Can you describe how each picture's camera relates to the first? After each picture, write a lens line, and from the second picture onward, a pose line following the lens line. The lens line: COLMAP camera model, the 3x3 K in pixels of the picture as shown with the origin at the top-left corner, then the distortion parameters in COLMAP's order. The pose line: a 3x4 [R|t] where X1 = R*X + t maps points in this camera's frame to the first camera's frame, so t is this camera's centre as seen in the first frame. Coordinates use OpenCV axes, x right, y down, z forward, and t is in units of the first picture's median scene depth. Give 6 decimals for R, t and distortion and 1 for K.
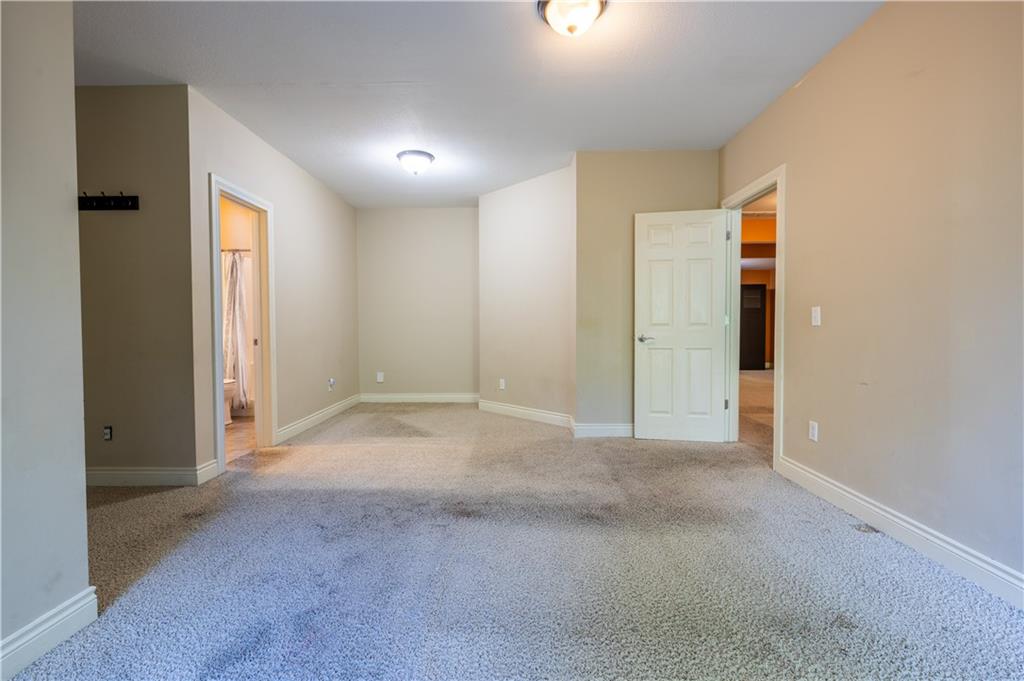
lens RADIAL K [[429.9, 0, 505.9], [0, 429.9, 340.4], [0, 0, 1]] dist [0.001395, -0.000151]
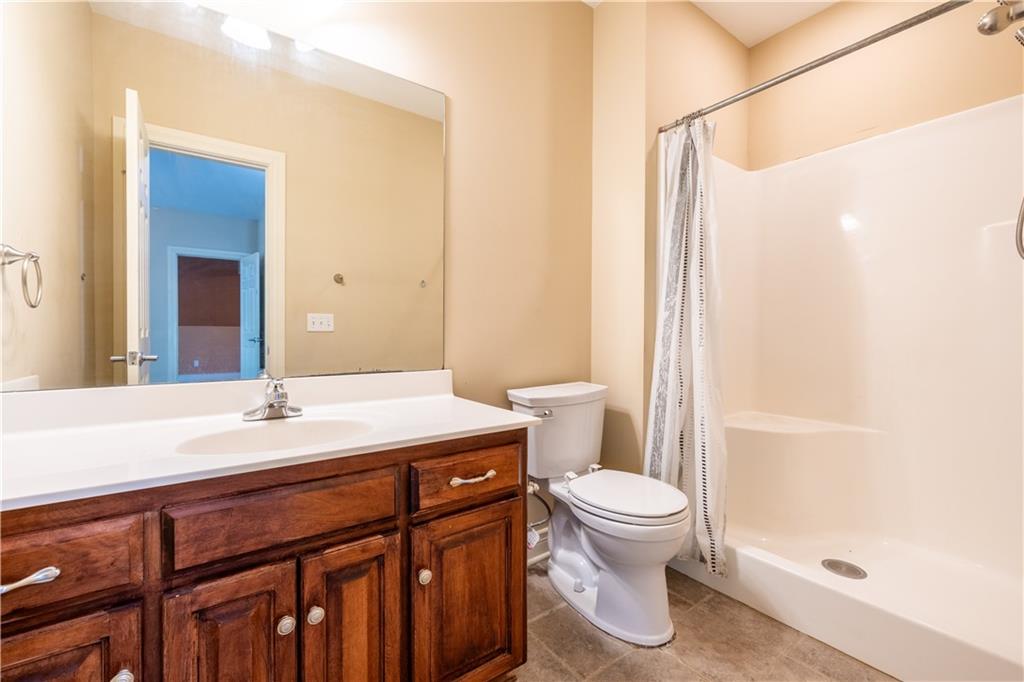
lens RADIAL K [[429.9, 0, 504.3], [0, 429.9, 339.3], [0, 0, 1]] dist [0.001395, -0.000151]
pose [[0.584615, 0.007832, -0.811273, -0.428766], [-0.028749, 0.999525, -0.011067, -0.013635], [0.810801, 0.029793, 0.584563, 0.668965]]
